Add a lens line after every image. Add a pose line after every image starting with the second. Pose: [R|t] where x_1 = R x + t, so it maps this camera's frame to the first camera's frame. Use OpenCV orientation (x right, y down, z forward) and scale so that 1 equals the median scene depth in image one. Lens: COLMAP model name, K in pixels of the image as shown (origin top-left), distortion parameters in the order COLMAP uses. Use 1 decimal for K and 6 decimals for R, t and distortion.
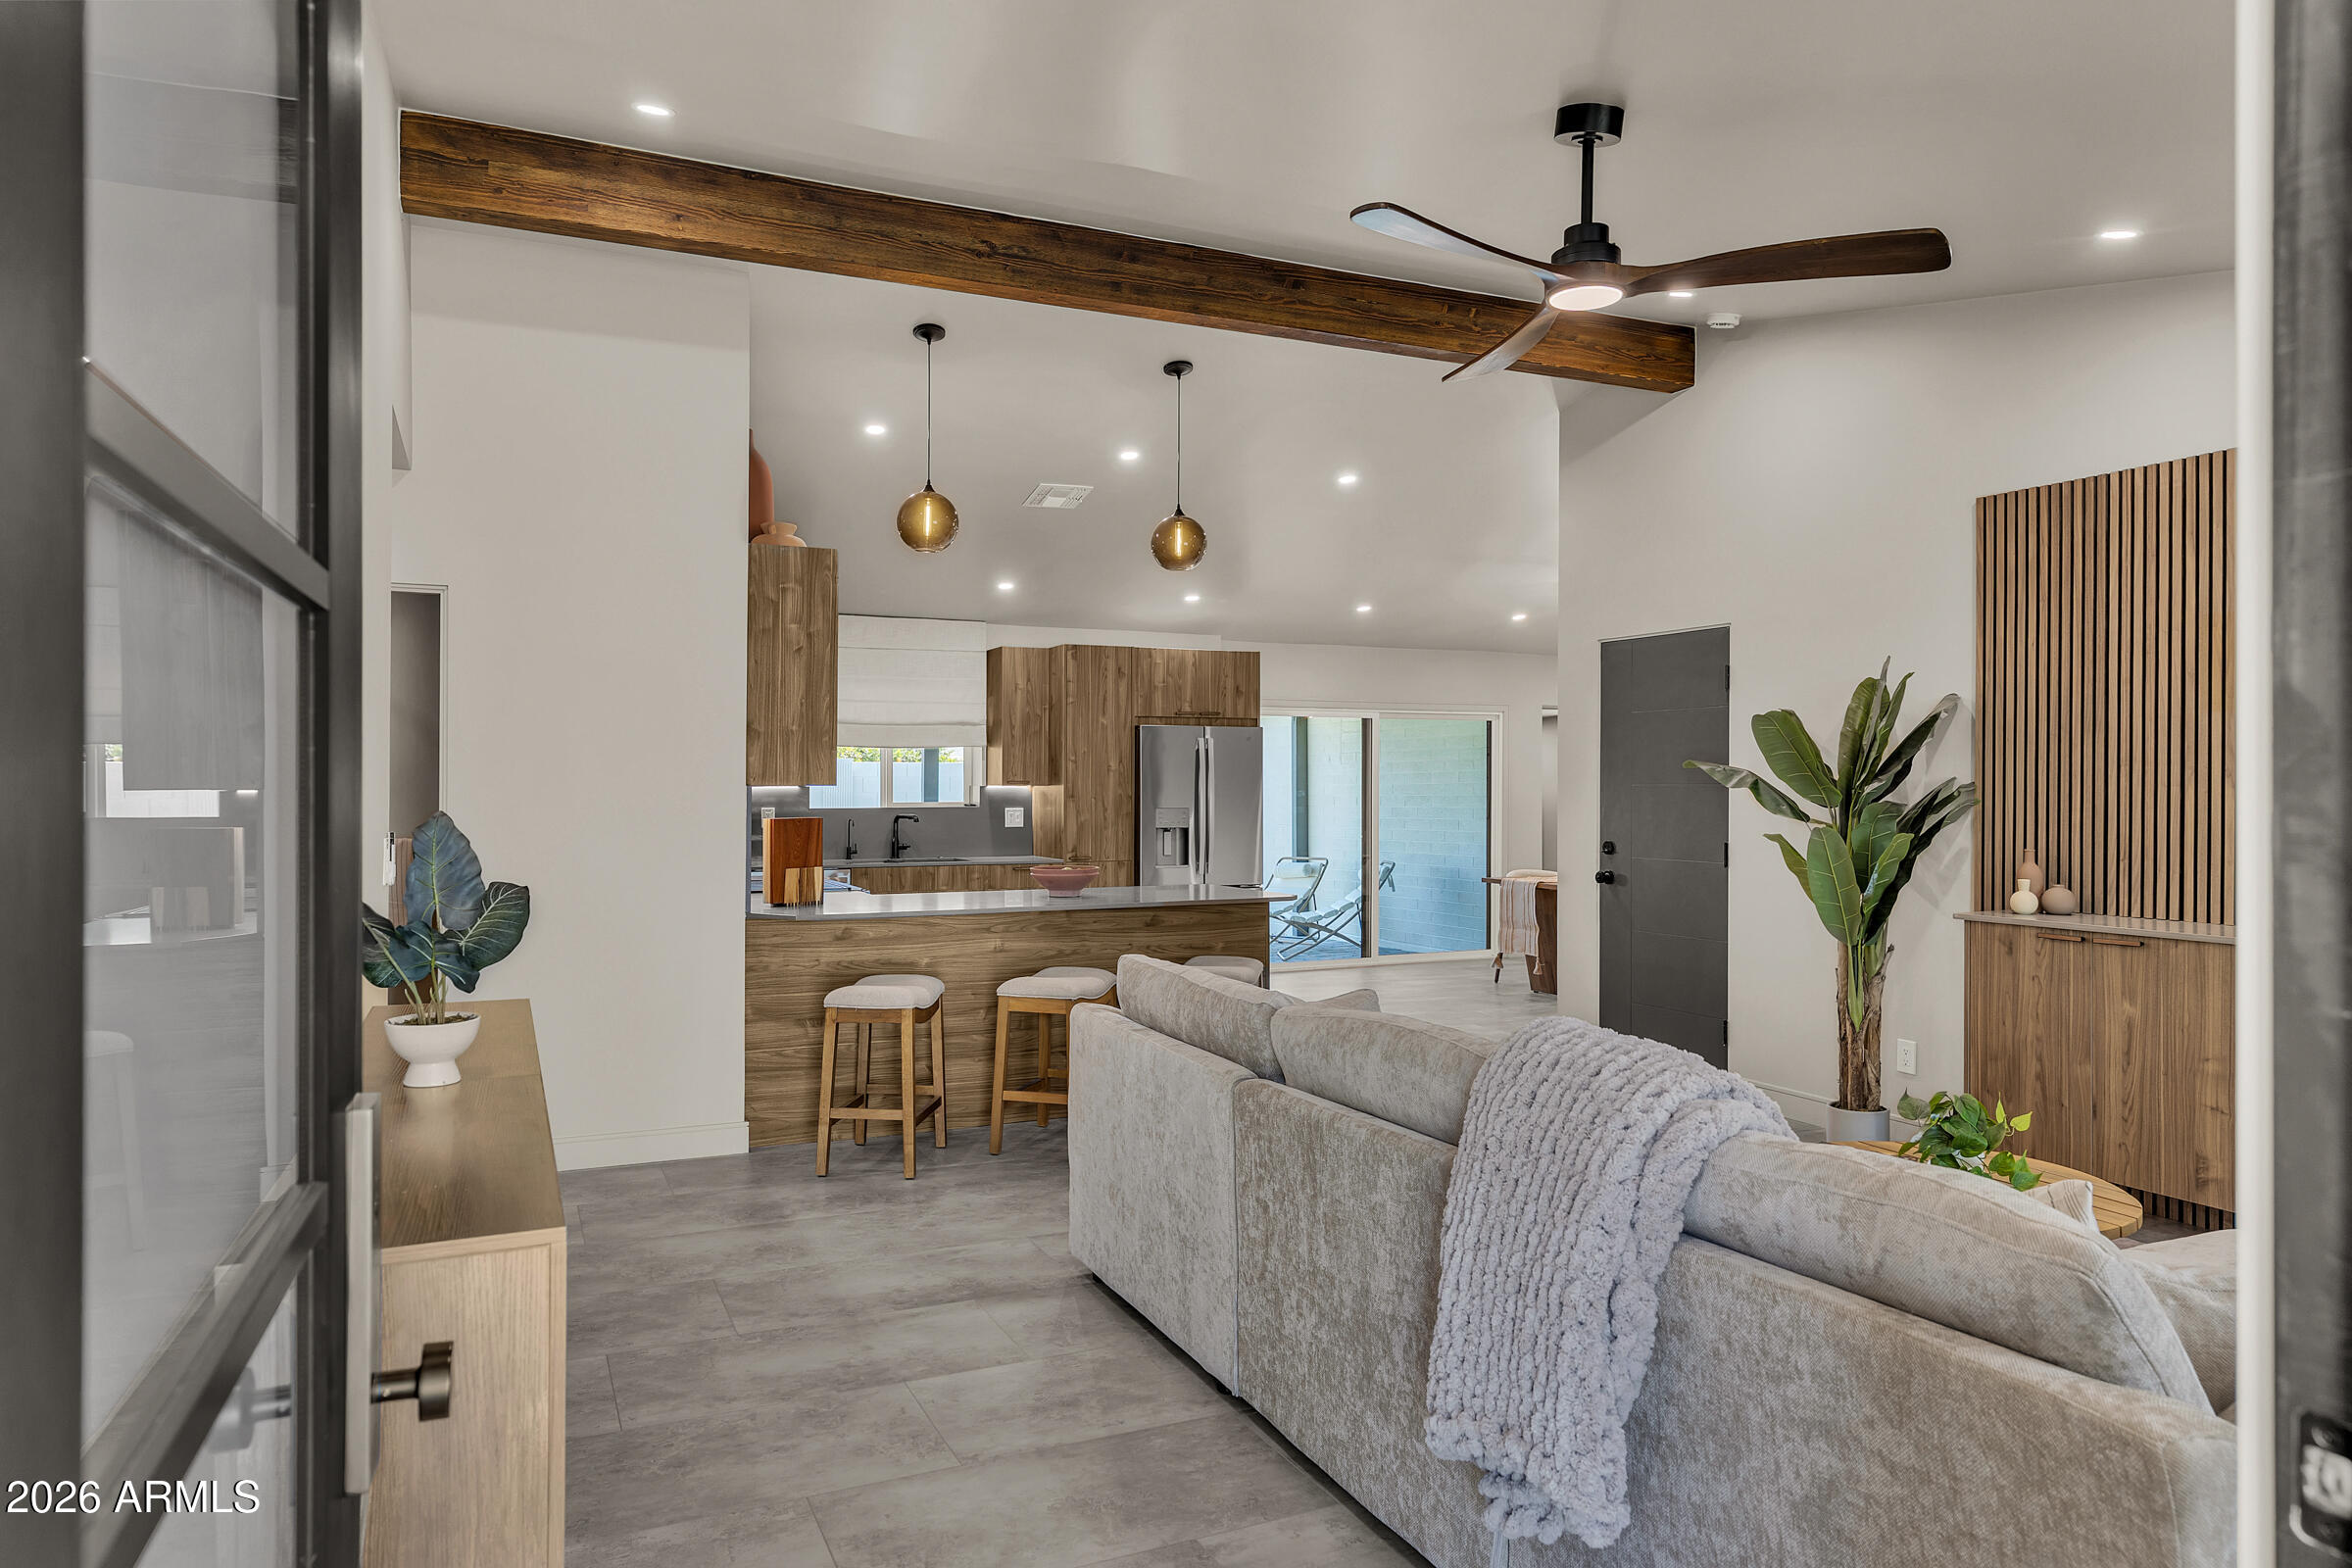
lens RADIAL K [[1406.3, 0, 1165.5], [0, 1406.3, 791.0], [0, 0, 1]] dist [0.009007, 0.000324]
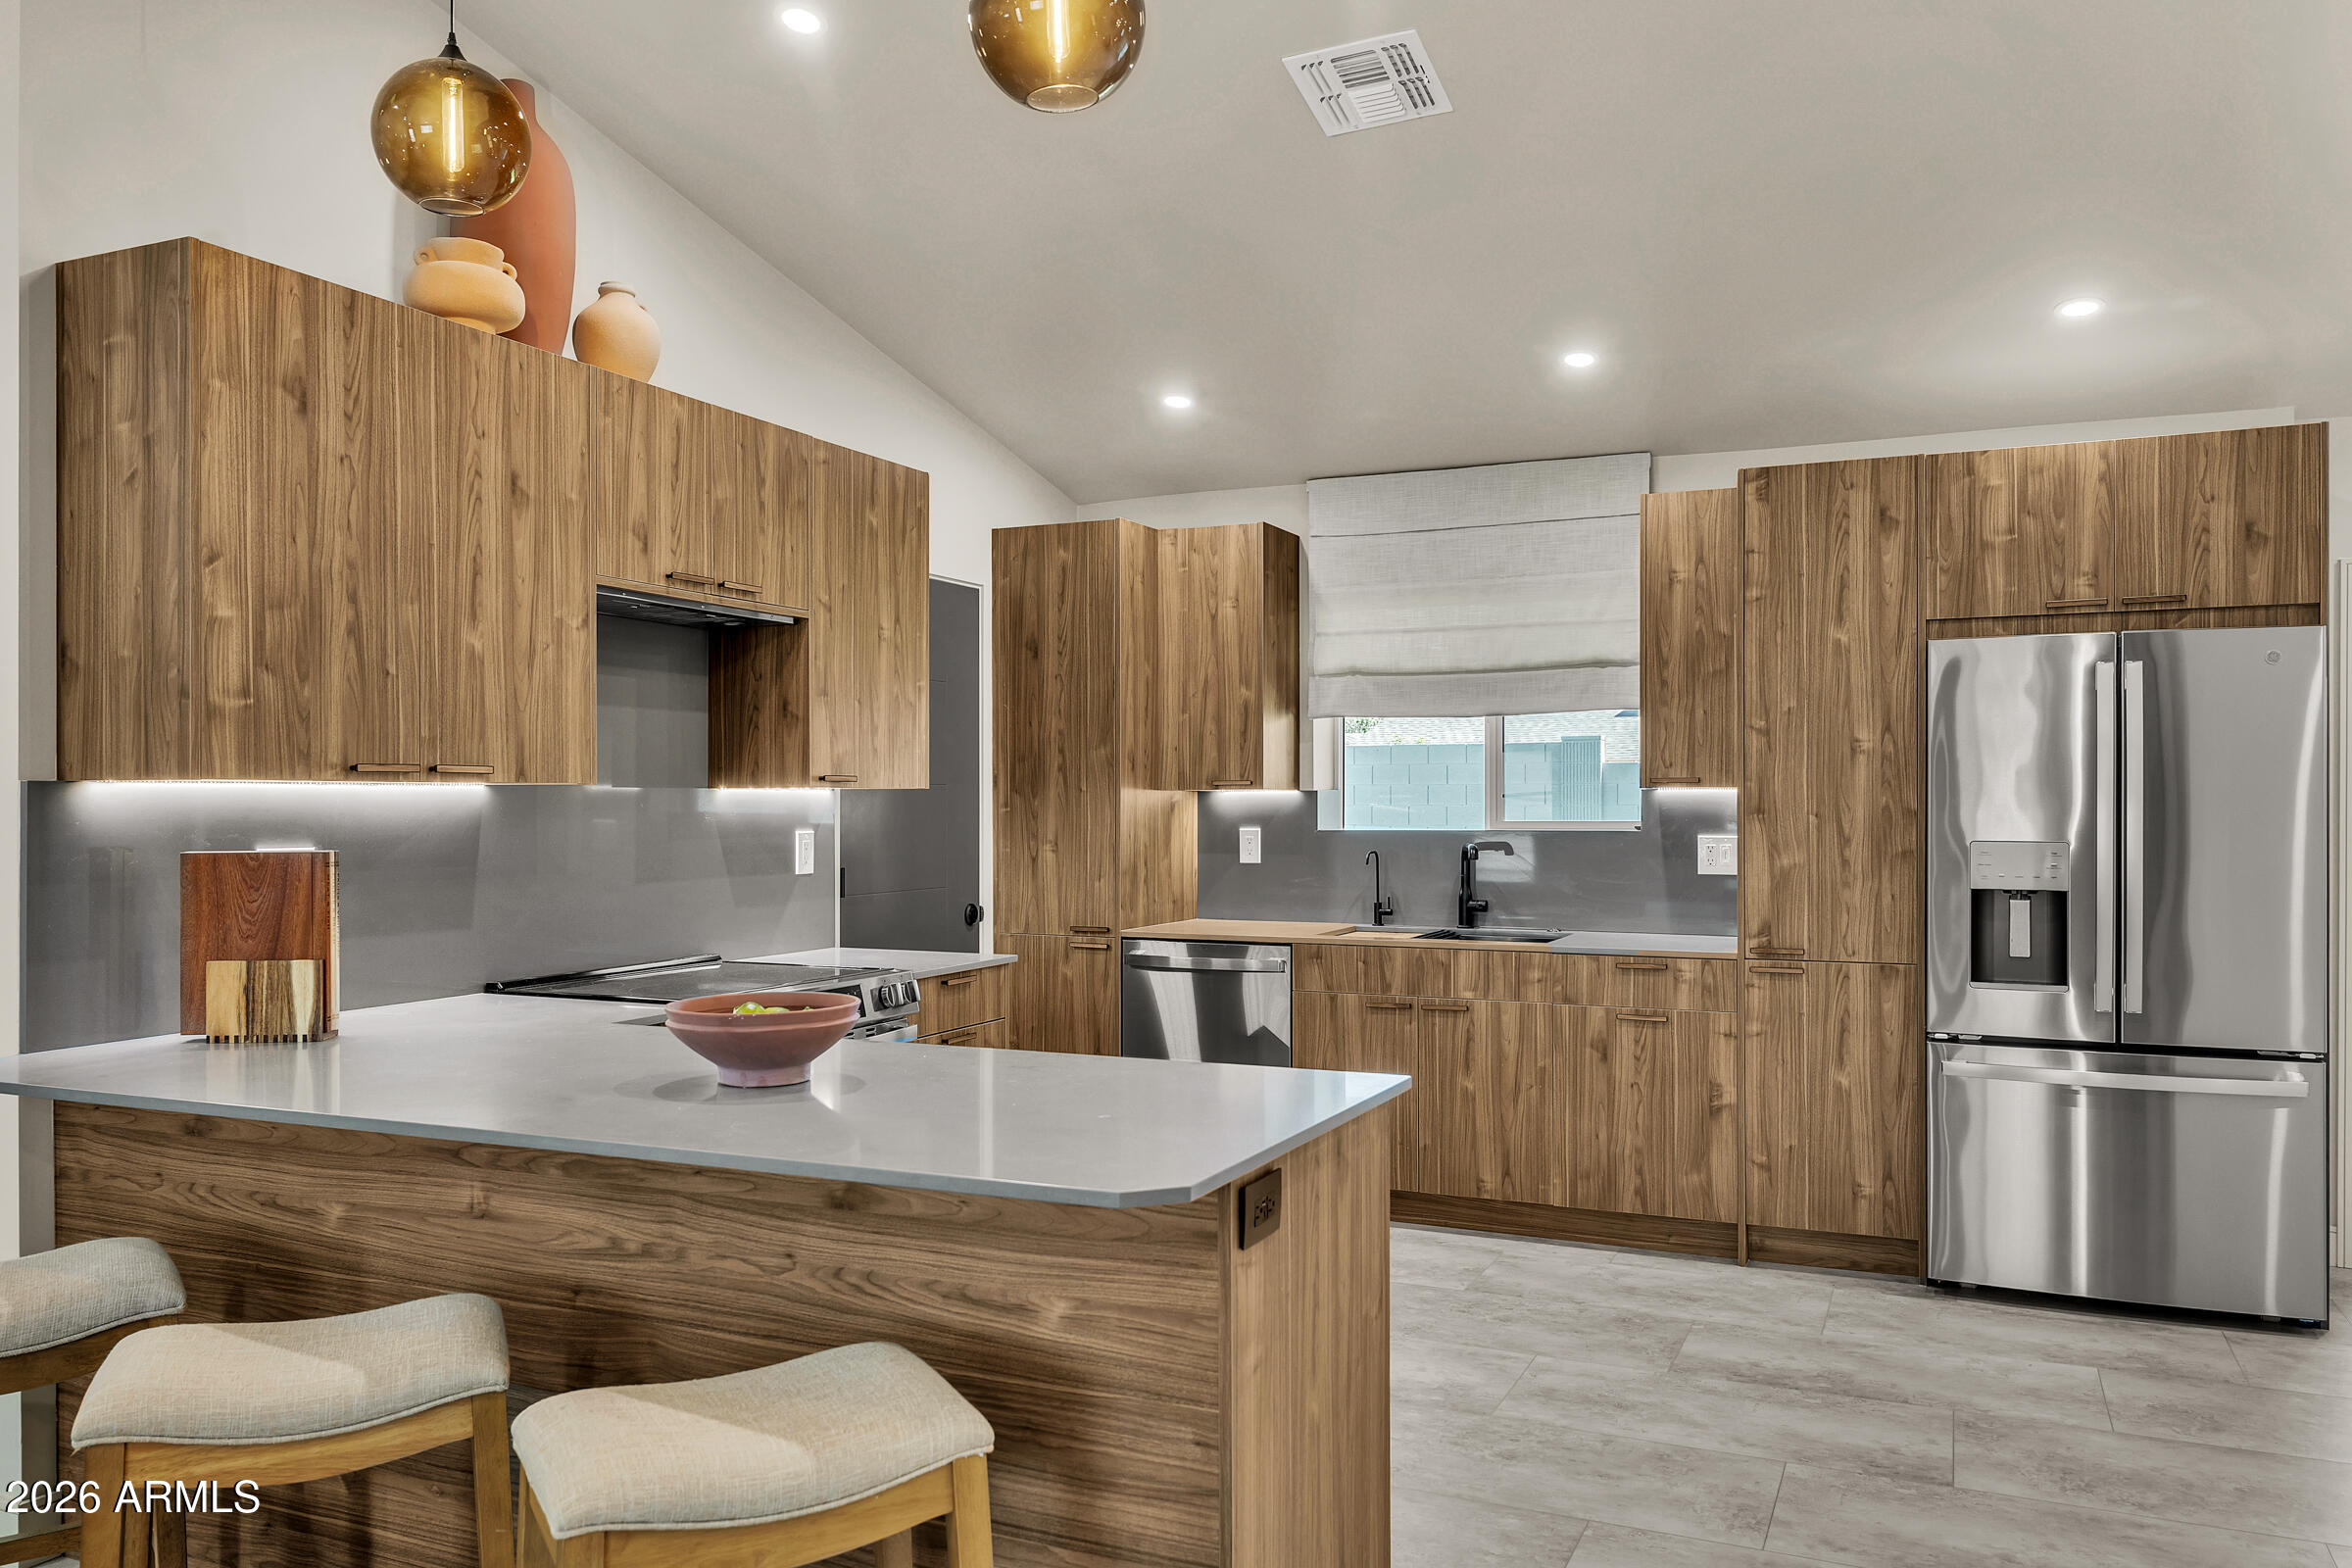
lens RADIAL K [[1705.8, 0, 1168.3], [0, 1705.8, 818.2], [0, 0, 1]] dist [0.004578, 0.000494]
pose [[0.670502, 0.008080, -0.741864, 0.205903], [-0.001739, 0.999955, 0.009319, 0.001504], [0.741906, -0.004959, 0.670486, 0.494233]]
